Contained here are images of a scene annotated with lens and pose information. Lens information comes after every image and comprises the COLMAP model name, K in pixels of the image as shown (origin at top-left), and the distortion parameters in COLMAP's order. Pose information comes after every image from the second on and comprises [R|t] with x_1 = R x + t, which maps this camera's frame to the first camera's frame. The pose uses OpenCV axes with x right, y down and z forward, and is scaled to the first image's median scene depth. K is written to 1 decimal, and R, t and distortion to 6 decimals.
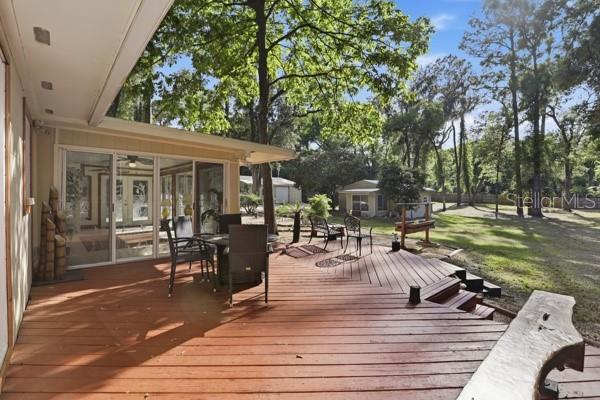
lens RADIAL K [[295.7, 0, 302.0], [0, 295.7, 193.2], [0, 0, 1]] dist [-0.003985, -0.000539]
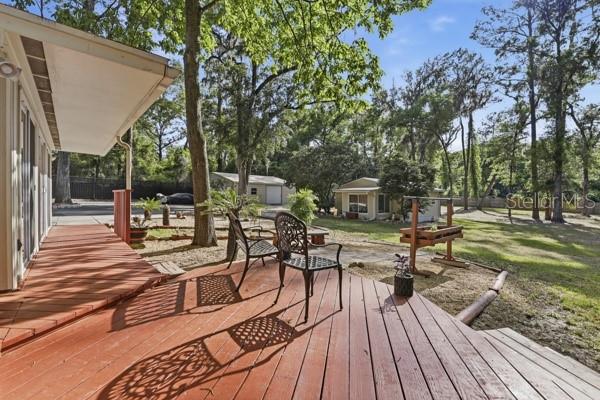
lens RADIAL K [[279.7, 0, 309.4], [0, 279.7, 199.7], [0, 0, 1]] dist [-0.001313, 0.000033]
pose [[0.999935, 0.011356, -0.001404, 0.040689], [-0.011346, 0.999912, 0.006943, 0.012186], [0.001483, -0.006927, 0.999975, 0.133754]]
